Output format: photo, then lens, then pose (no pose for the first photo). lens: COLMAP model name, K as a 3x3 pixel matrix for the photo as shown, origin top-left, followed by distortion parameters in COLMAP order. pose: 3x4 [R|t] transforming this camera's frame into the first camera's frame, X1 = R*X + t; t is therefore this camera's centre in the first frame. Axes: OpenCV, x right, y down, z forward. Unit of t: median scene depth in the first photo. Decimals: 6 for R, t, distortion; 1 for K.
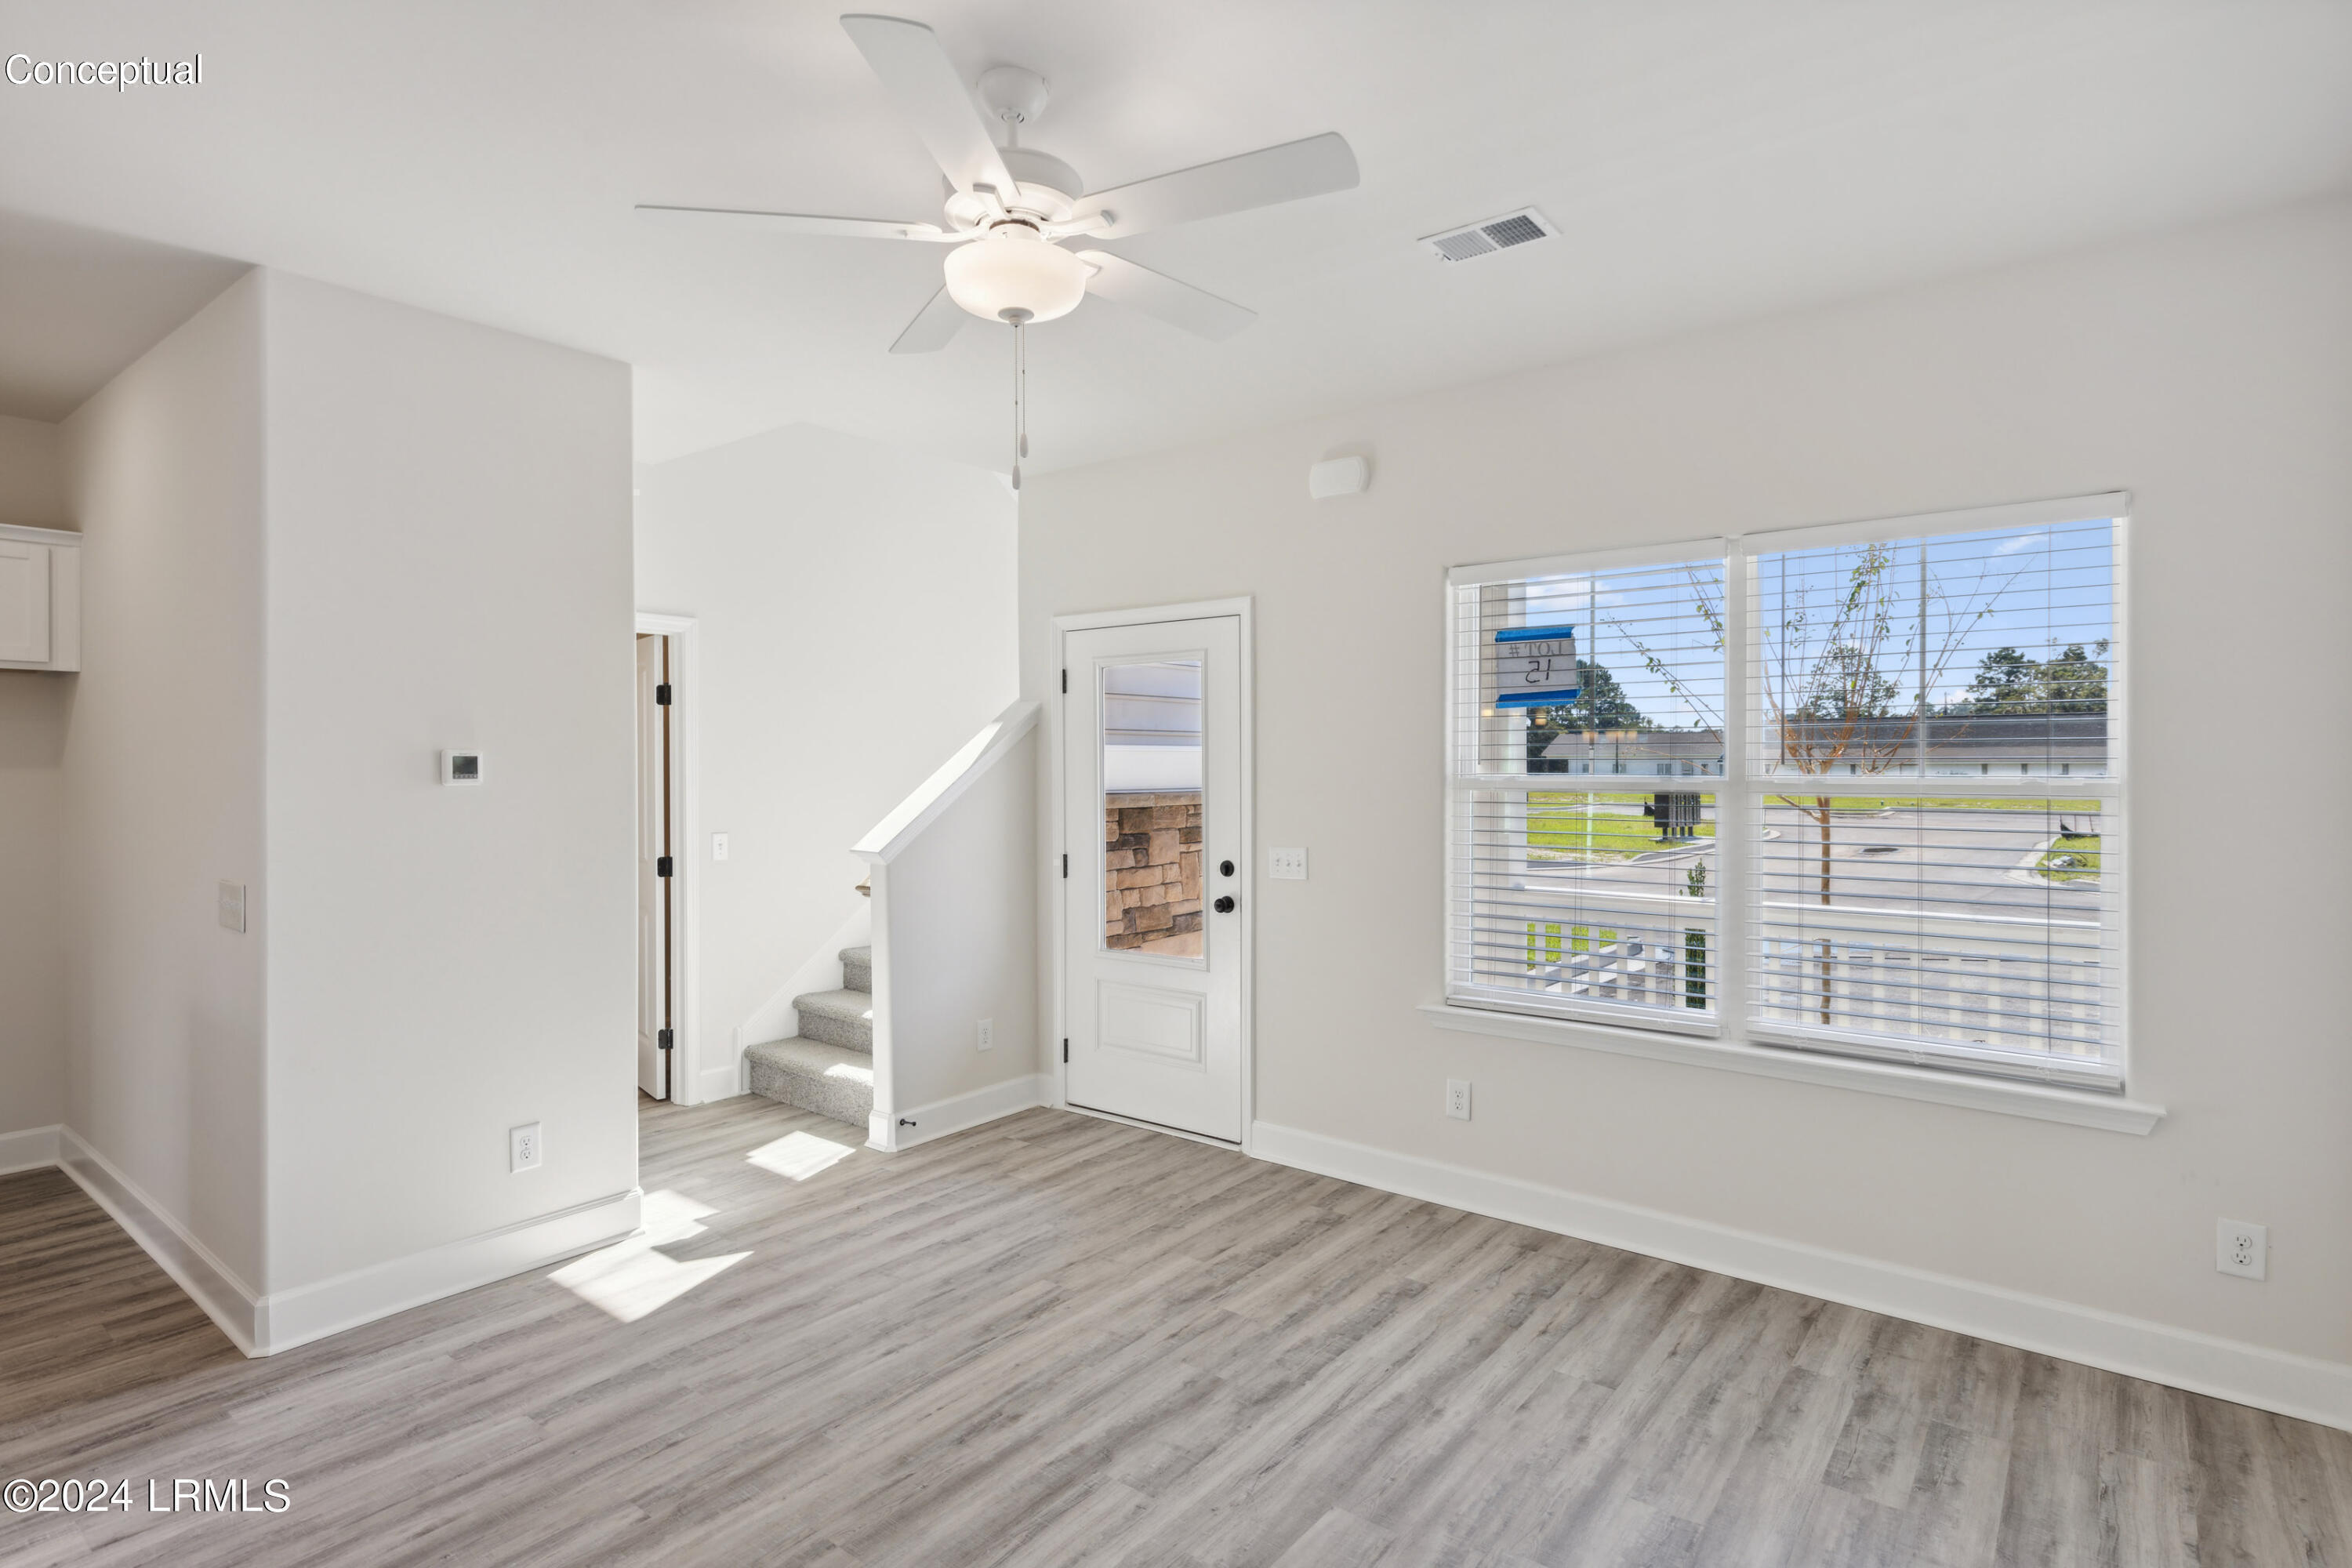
lens RADIAL K [[1169.1, 0, 1178.5], [0, 1169.1, 773.0], [0, 0, 1]] dist [0.005290, -0.000343]
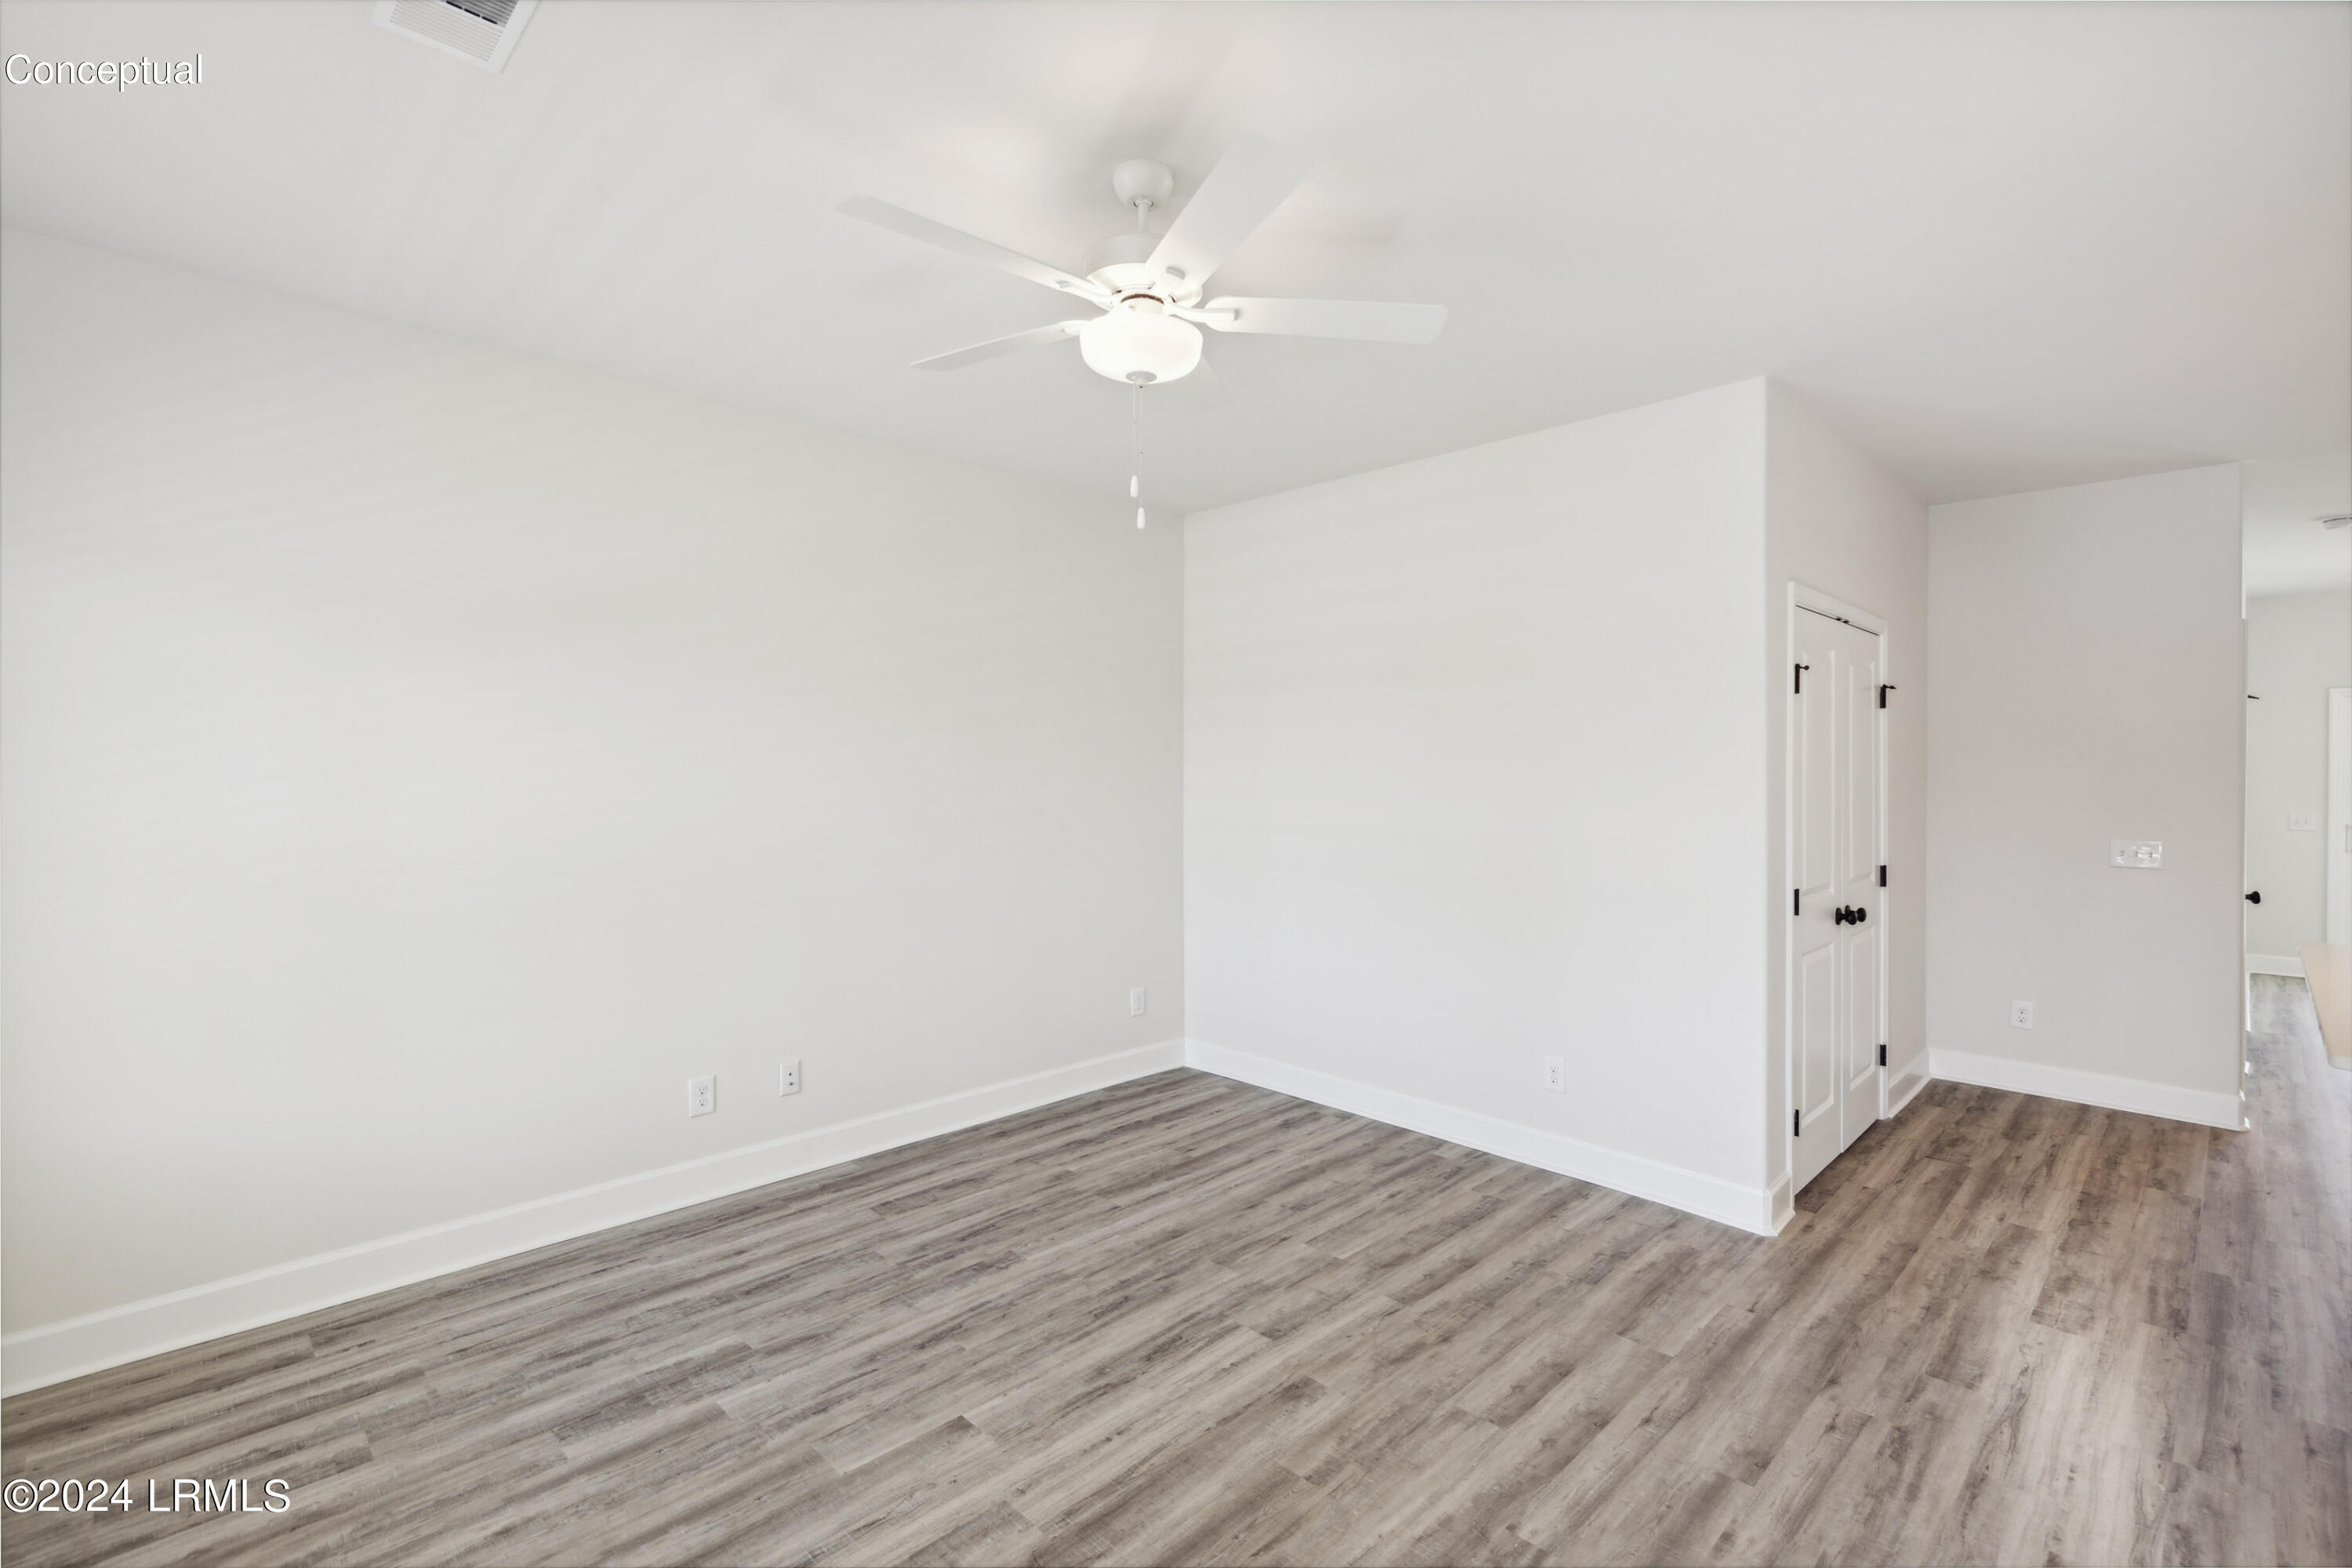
lens RADIAL K [[1052.2, 0, 1184.9], [0, 1052.2, 774.1], [0, 0, 1]] dist [0.010531, -0.000768]
pose [[-0.992121, -0.001110, 0.125282, -0.197804], [-0.000298, 0.999979, 0.006499, -0.005063], [-0.125287, 0.006410, -0.992100, 1.296115]]
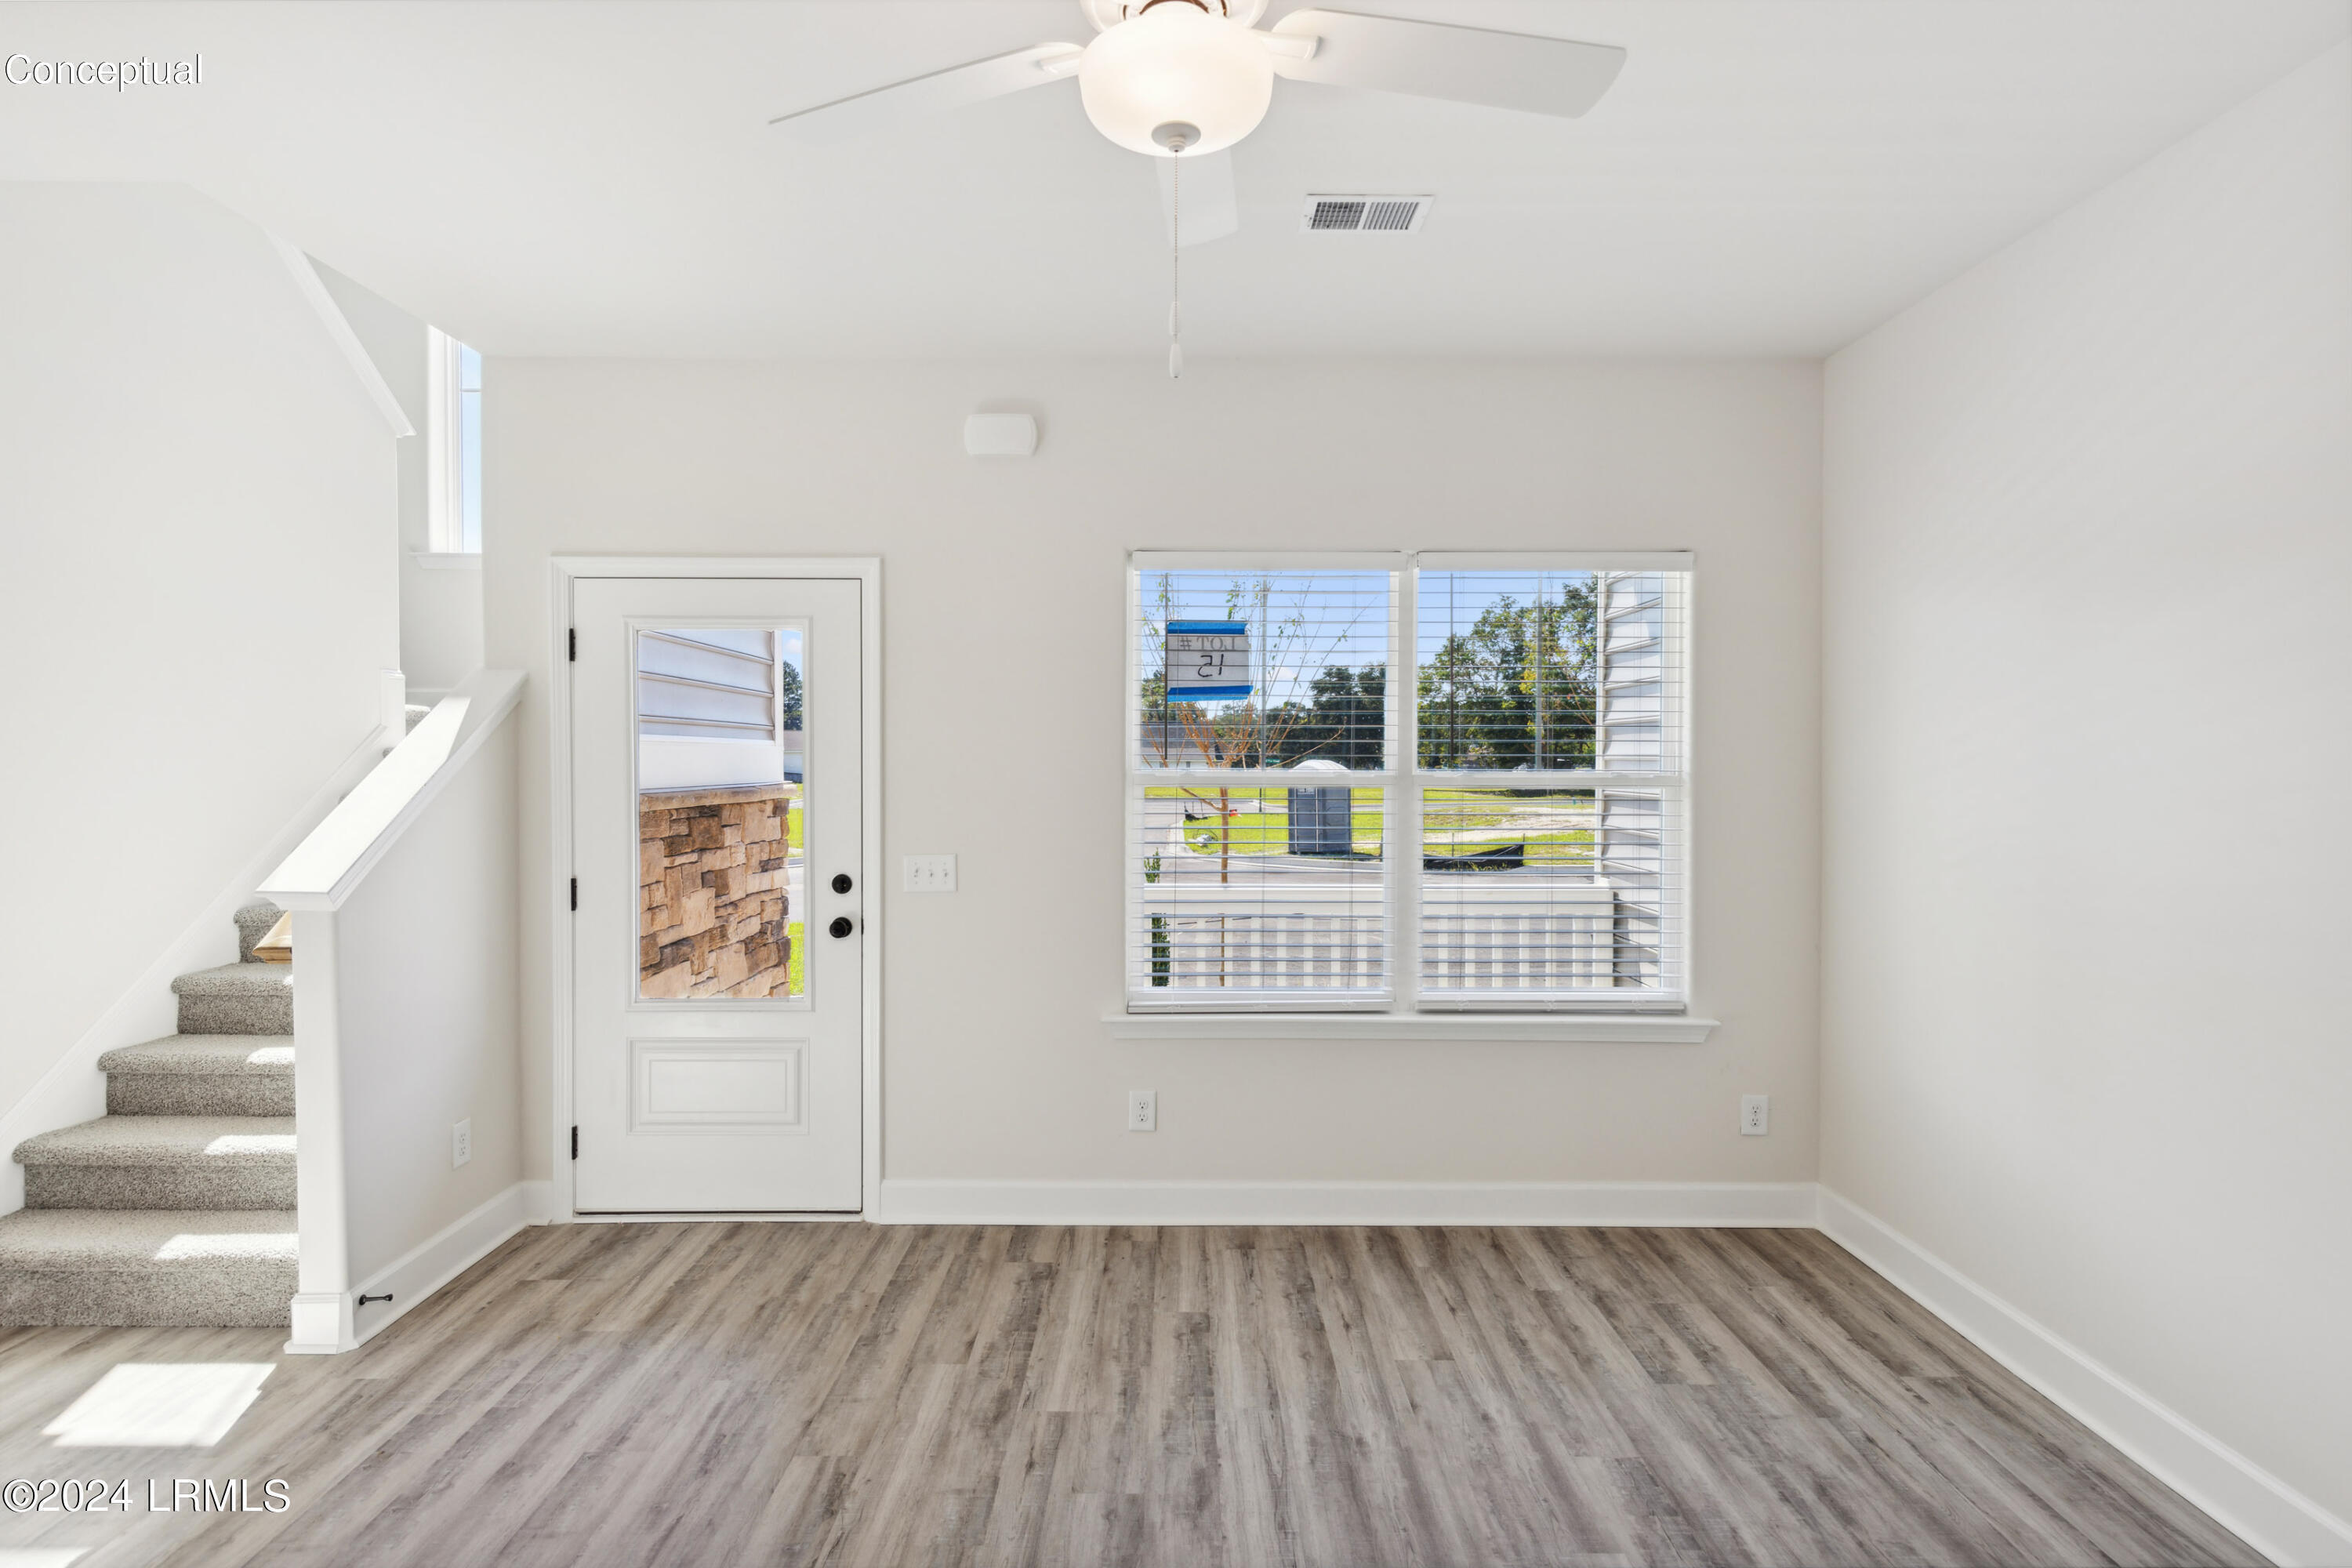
lens RADIAL K [[1169.1, 0, 1178.5], [0, 1169.1, 773.0], [0, 0, 1]] dist [0.005290, -0.000343]
pose [[0.788813, -0.003037, 0.614626, -0.373763], [-0.000245, 0.999986, 0.005255, -0.001281], [-0.614634, -0.004296, 0.788801, 0.268985]]
